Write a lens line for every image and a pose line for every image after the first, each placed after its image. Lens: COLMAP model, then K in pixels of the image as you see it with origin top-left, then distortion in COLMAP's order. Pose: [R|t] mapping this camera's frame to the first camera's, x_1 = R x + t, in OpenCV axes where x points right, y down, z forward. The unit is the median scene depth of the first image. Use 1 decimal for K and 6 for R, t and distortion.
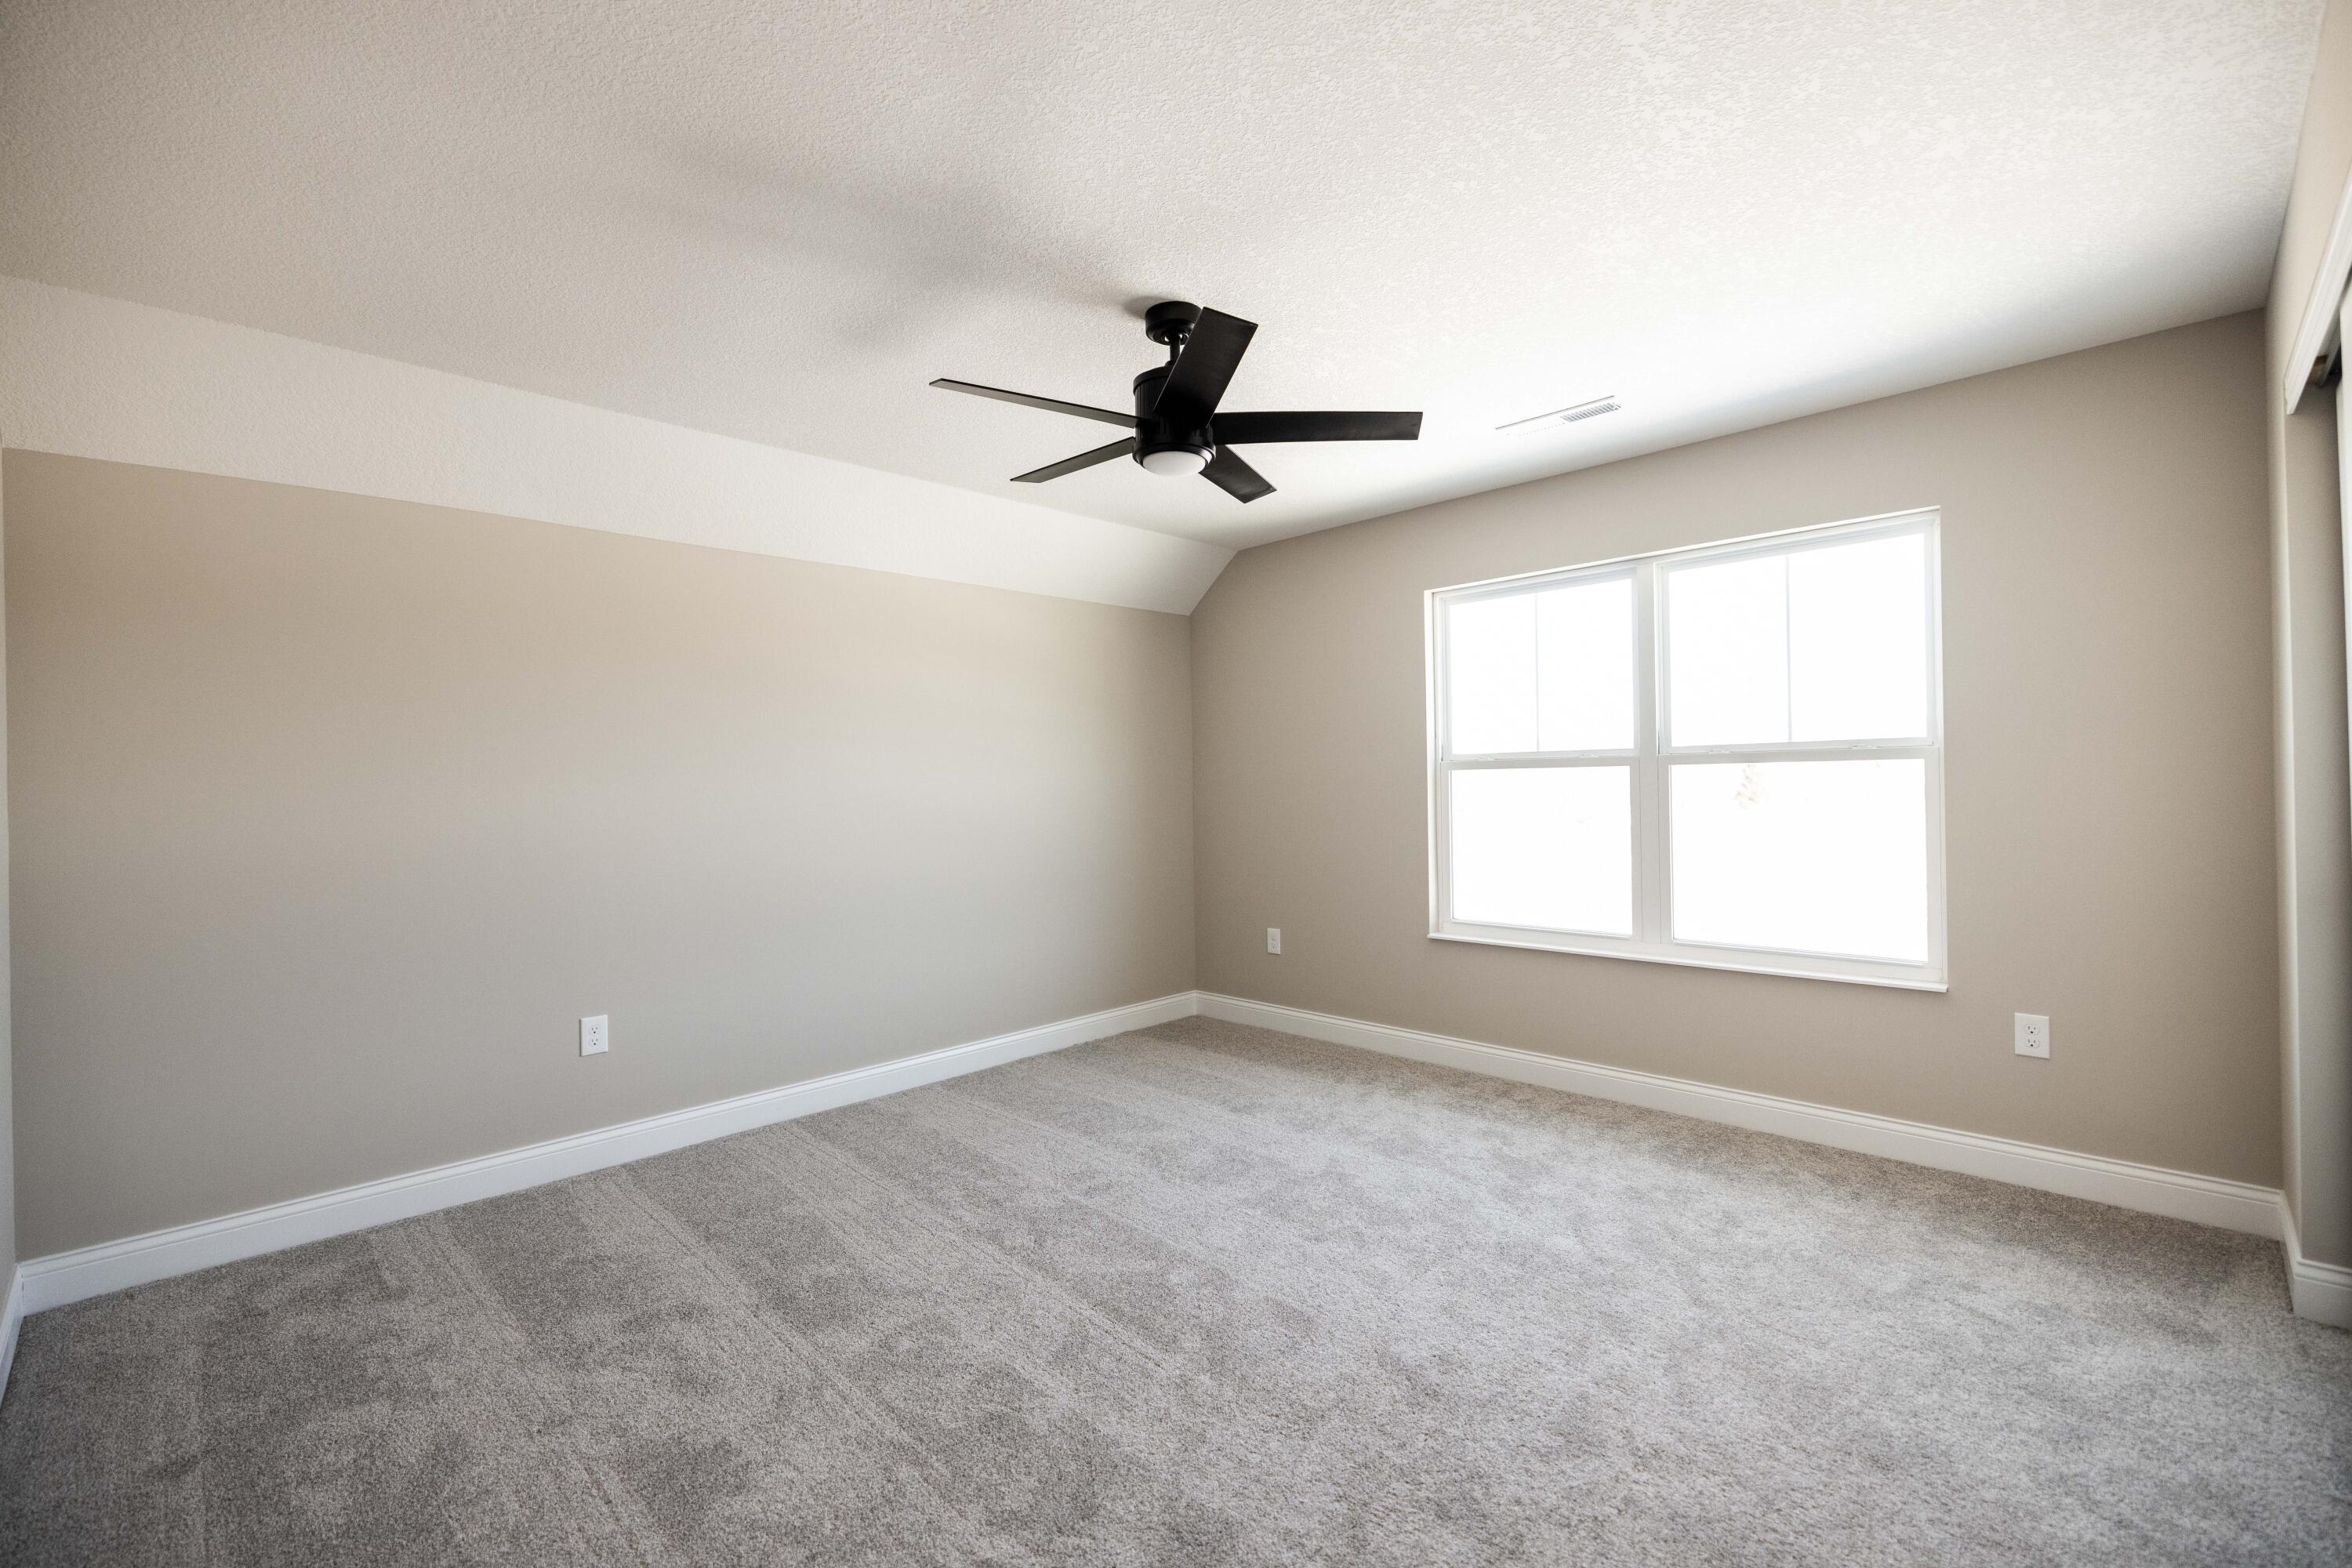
lens RADIAL K [[979.2, 0, 1170.0], [0, 979.2, 770.4], [0, 0, 1]] dist [0.001439, -0.002319]
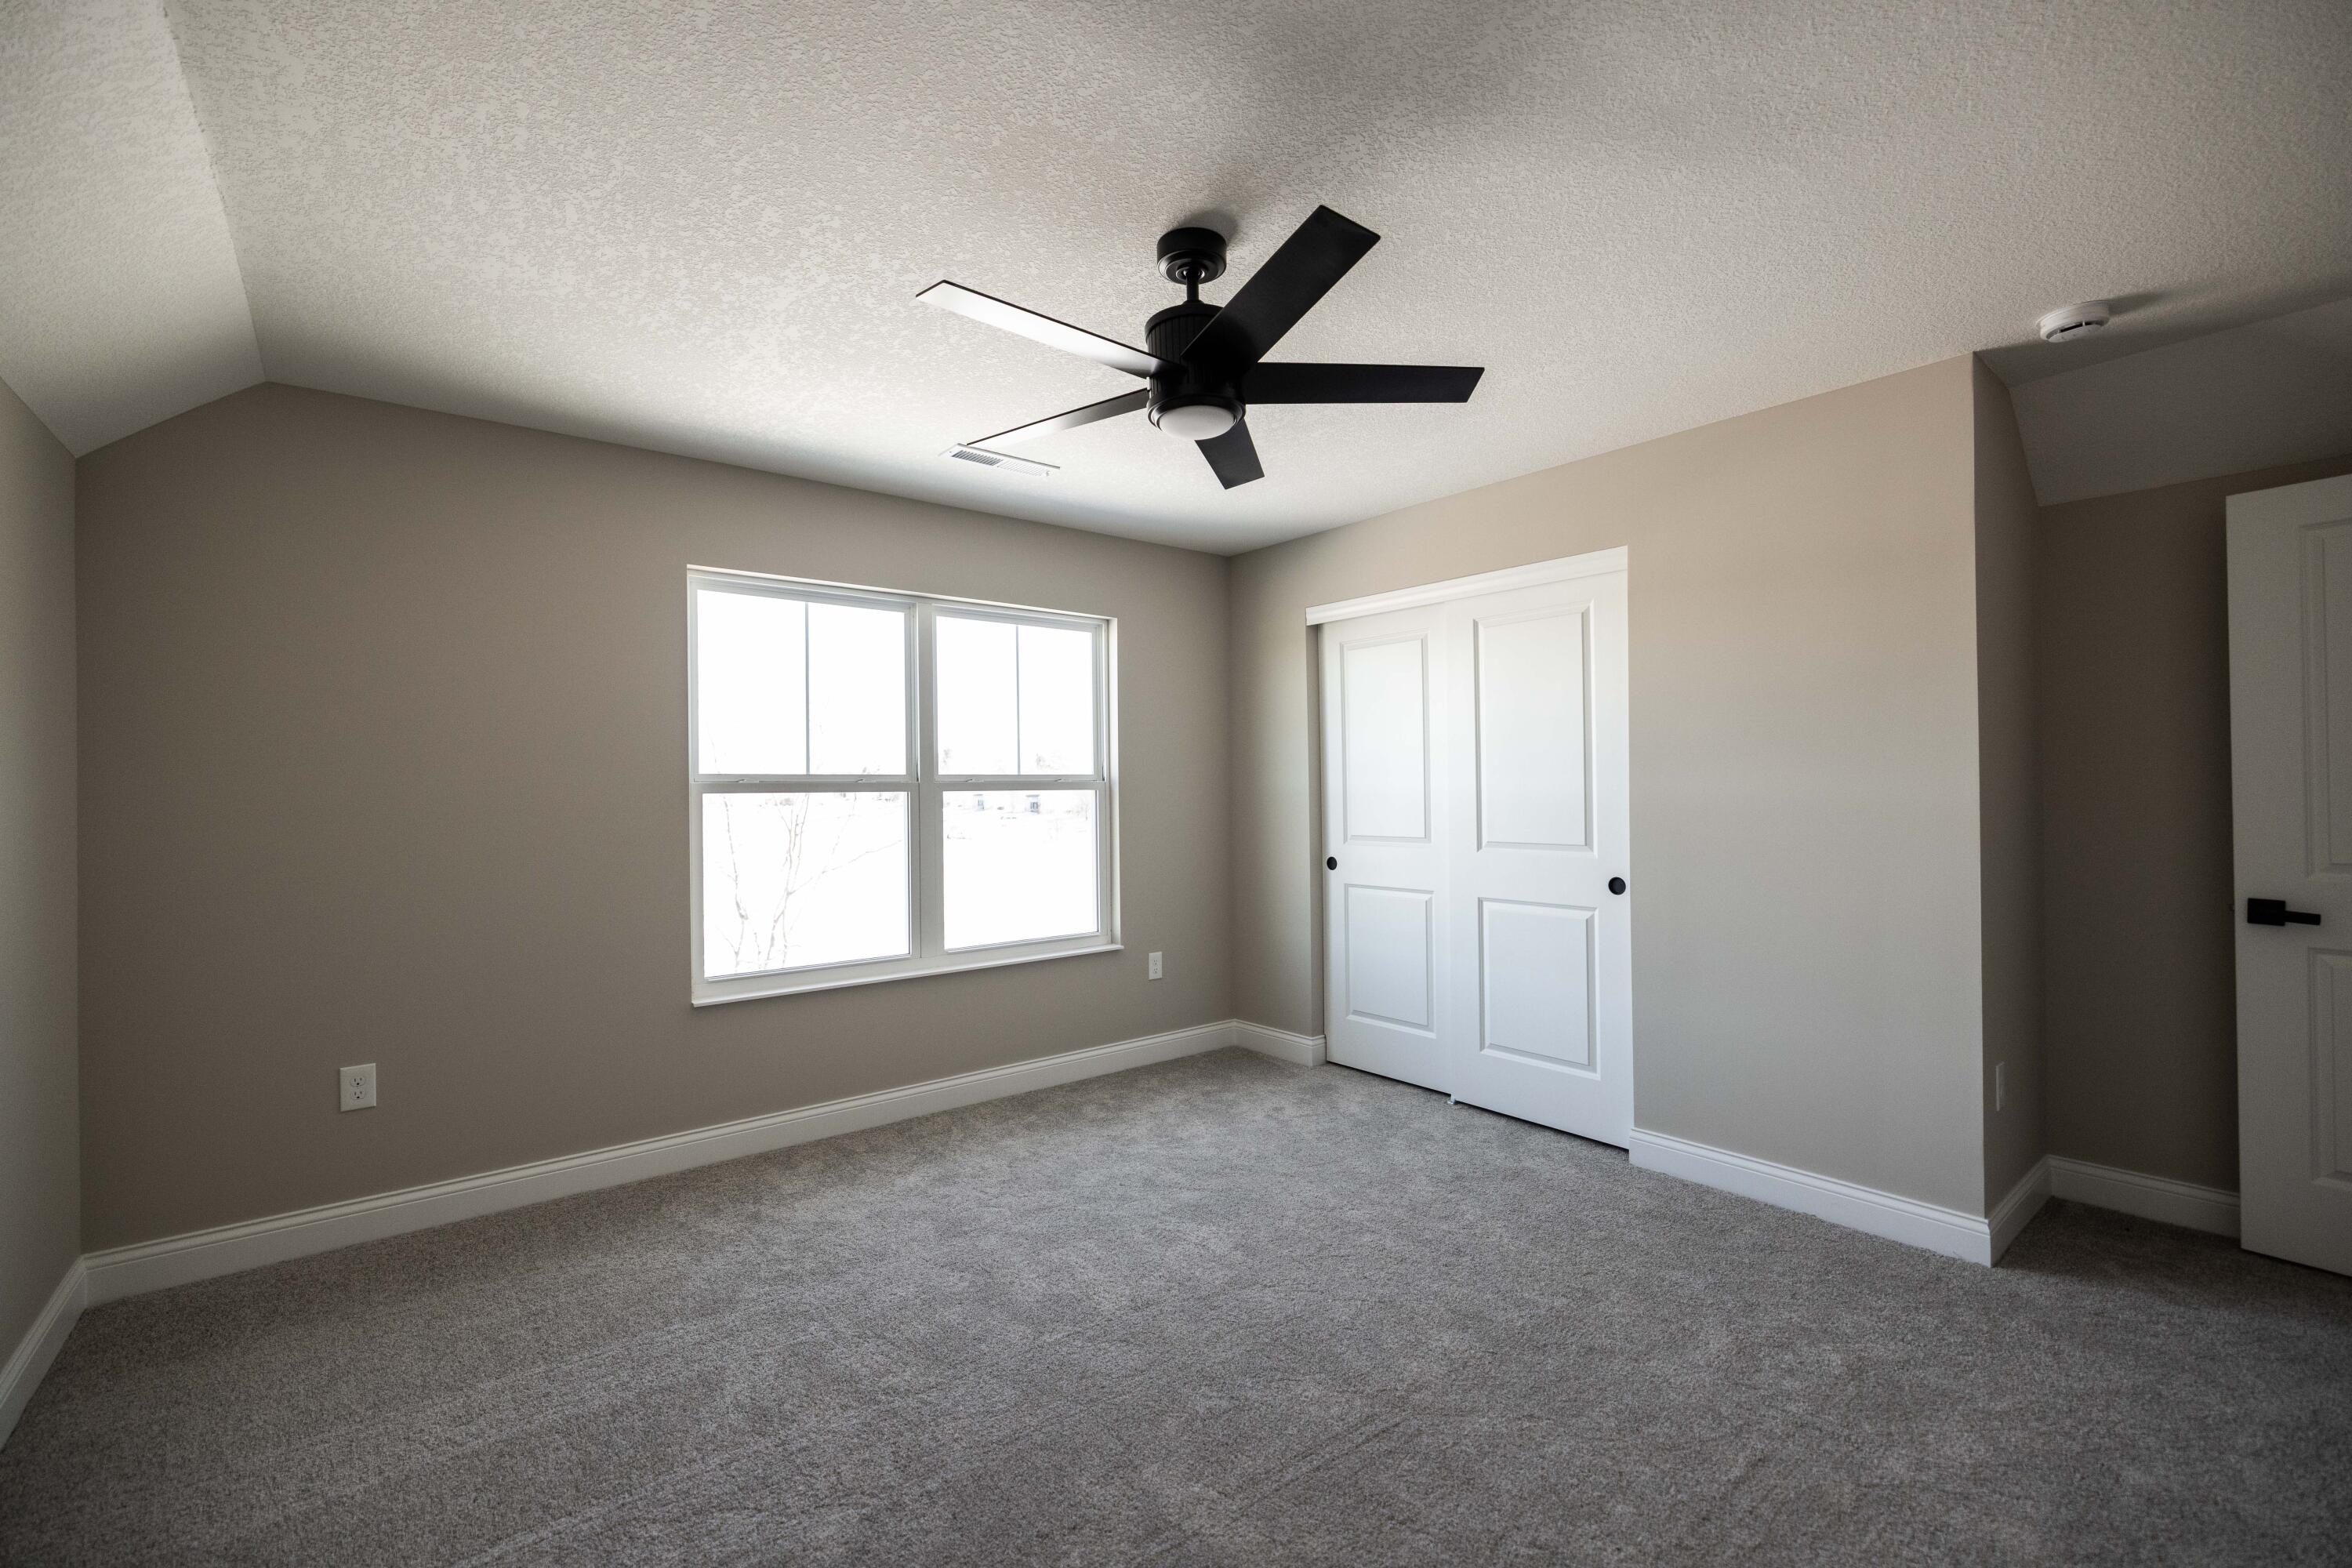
lens RADIAL K [[979.2, 0, 1165.2], [0, 979.2, 776.9], [0, 0, 1]] dist [0.001439, -0.002319]
pose [[0.125935, 0.031965, 0.991523, -0.543383], [-0.003995, 0.999489, -0.031715, 0.012279], [-0.992030, 0.000032, 0.125998, 0.610846]]
